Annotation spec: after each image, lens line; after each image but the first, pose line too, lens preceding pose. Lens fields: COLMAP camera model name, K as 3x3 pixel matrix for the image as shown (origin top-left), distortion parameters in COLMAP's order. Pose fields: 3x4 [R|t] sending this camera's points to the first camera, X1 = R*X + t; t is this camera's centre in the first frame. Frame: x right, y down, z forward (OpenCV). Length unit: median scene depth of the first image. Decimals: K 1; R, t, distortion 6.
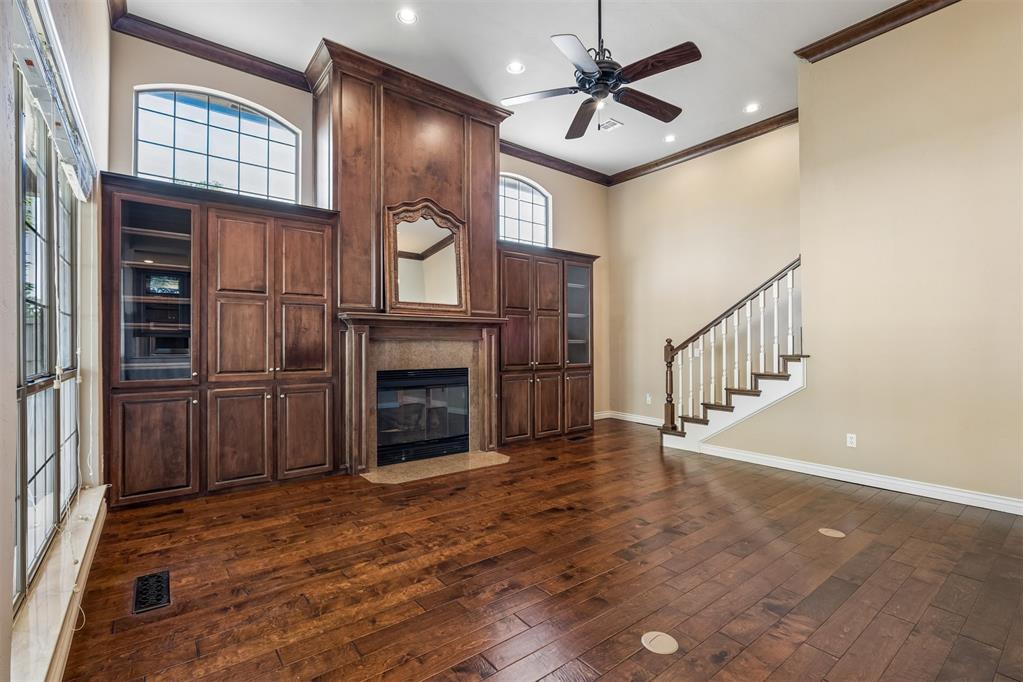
lens RADIAL K [[465.0, 0, 508.6], [0, 465.0, 346.3], [0, 0, 1]] dist [-0.005000, 0.001686]
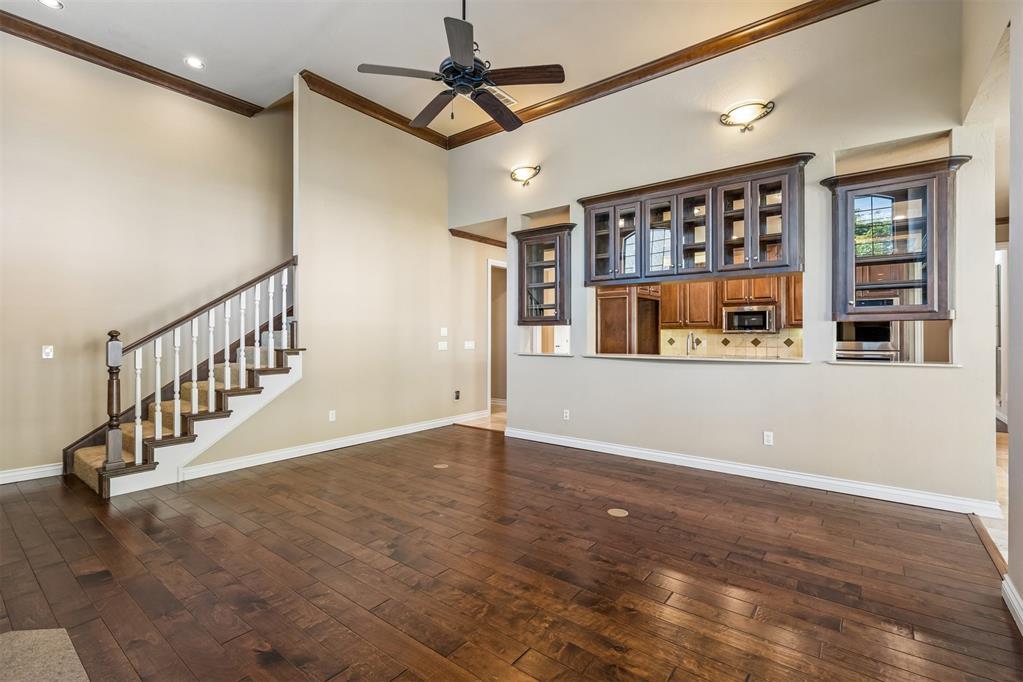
lens RADIAL K [[465.0, 0, 511.0], [0, 465.0, 334.4], [0, 0, 1]] dist [-0.005000, 0.001686]
pose [[-0.251331, 0.006027, 0.967882, -0.588512], [0.004519, 0.999977, -0.005053, -0.006585], [-0.967891, 0.003104, -0.251353, 0.858392]]
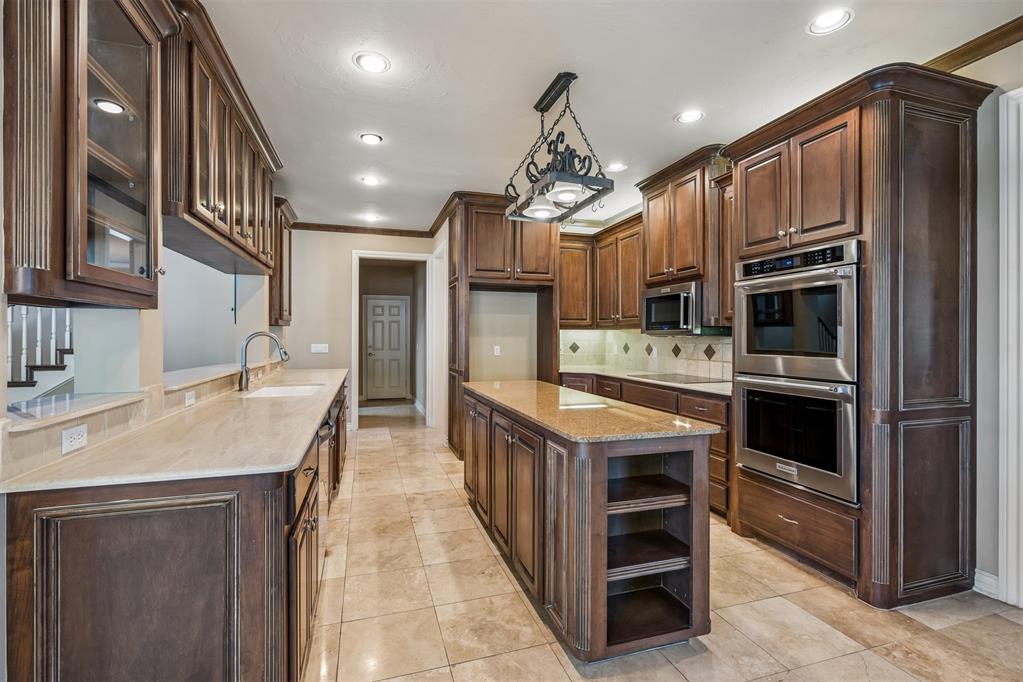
lens RADIAL K [[465.0, 0, 511.0], [0, 465.0, 341.8], [0, 0, 1]] dist [-0.005000, 0.001686]
pose [[0.341301, -0.001201, 0.939953, -0.128324], [-0.002041, 0.999996, 0.002019, -0.003435], [-0.939952, -0.002608, 0.341298, -0.513834]]
